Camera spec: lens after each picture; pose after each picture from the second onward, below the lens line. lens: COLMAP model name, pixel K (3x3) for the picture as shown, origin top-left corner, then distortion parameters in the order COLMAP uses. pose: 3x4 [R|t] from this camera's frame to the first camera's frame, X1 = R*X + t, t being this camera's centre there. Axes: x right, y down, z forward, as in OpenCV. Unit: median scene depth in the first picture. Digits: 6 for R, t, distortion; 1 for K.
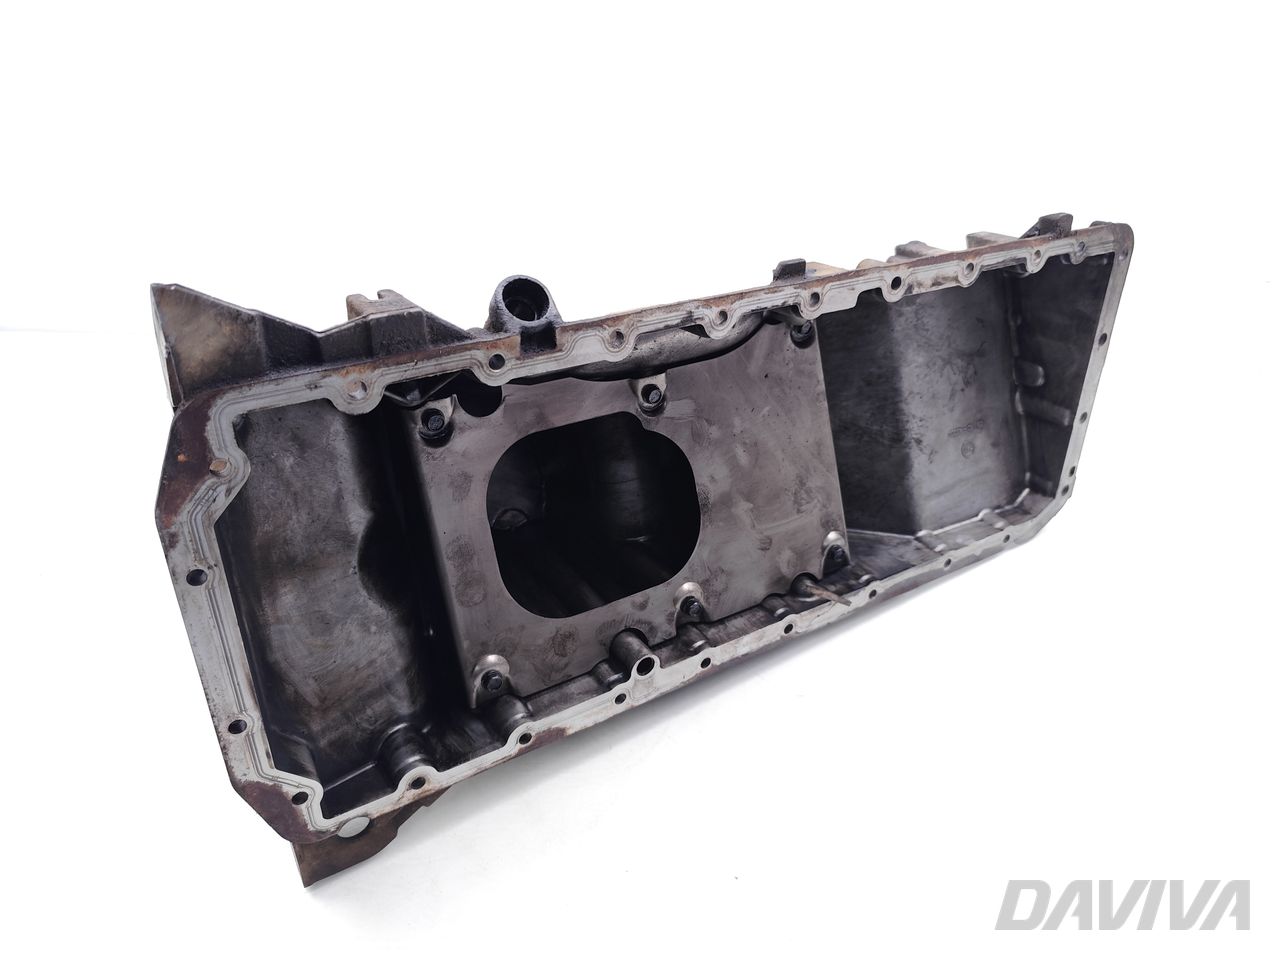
lens RADIAL K [[860.2, 0, 643.6], [0, 860.2, 482.4], [0, 0, 1]] dist [-0.009709, -0.003455]
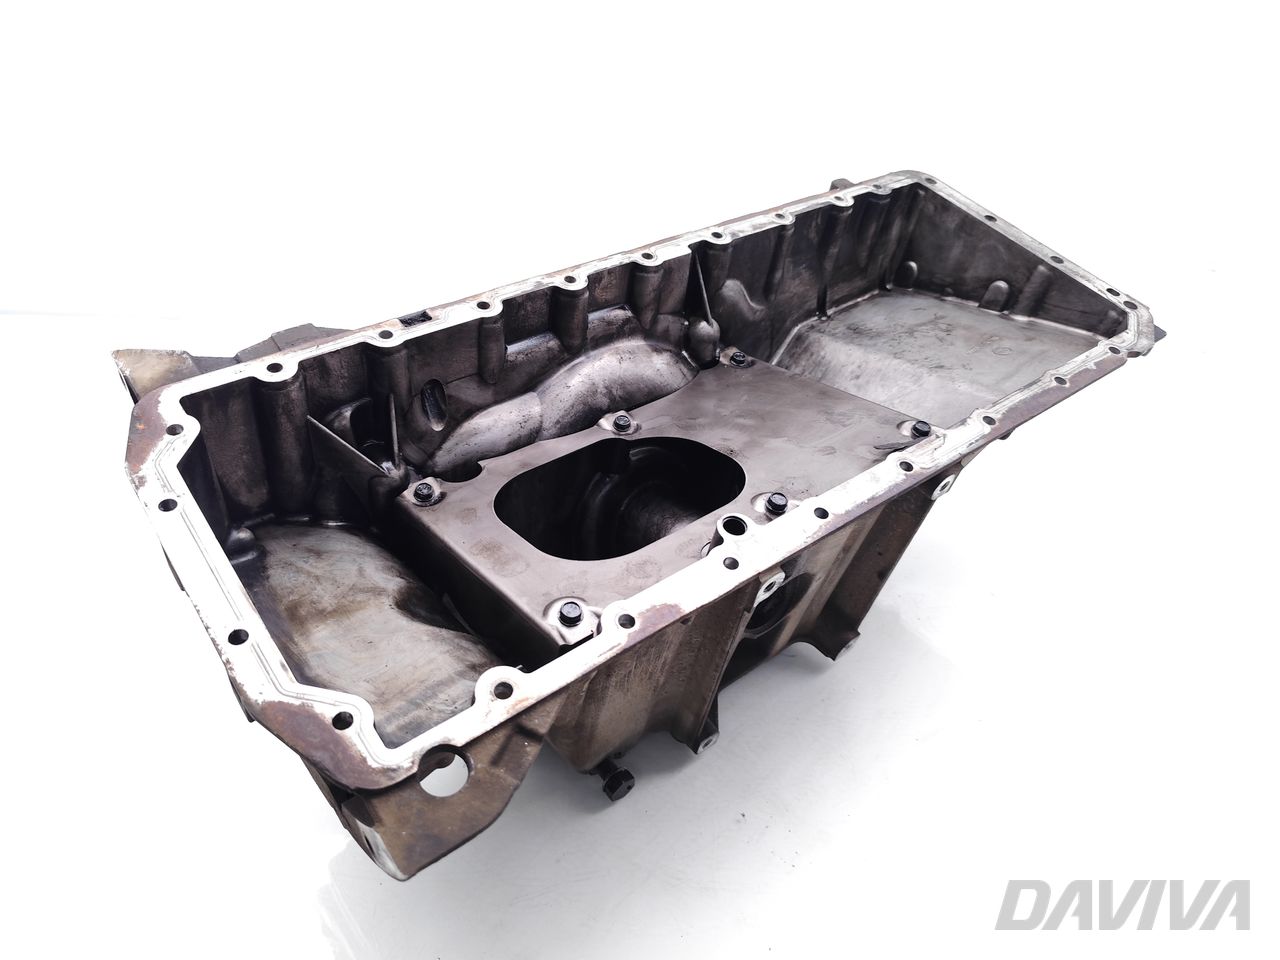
lens RADIAL K [[860.2, 0, 638.1], [0, 860.2, 484.5], [0, 0, 1]] dist [-0.009709, -0.003455]
pose [[0.738837, -0.672015, 0.050152, -0.097612], [0.416281, 0.396614, -0.818173, 0.991639], [0.529934, 0.625374, 0.572780, 0.548568]]
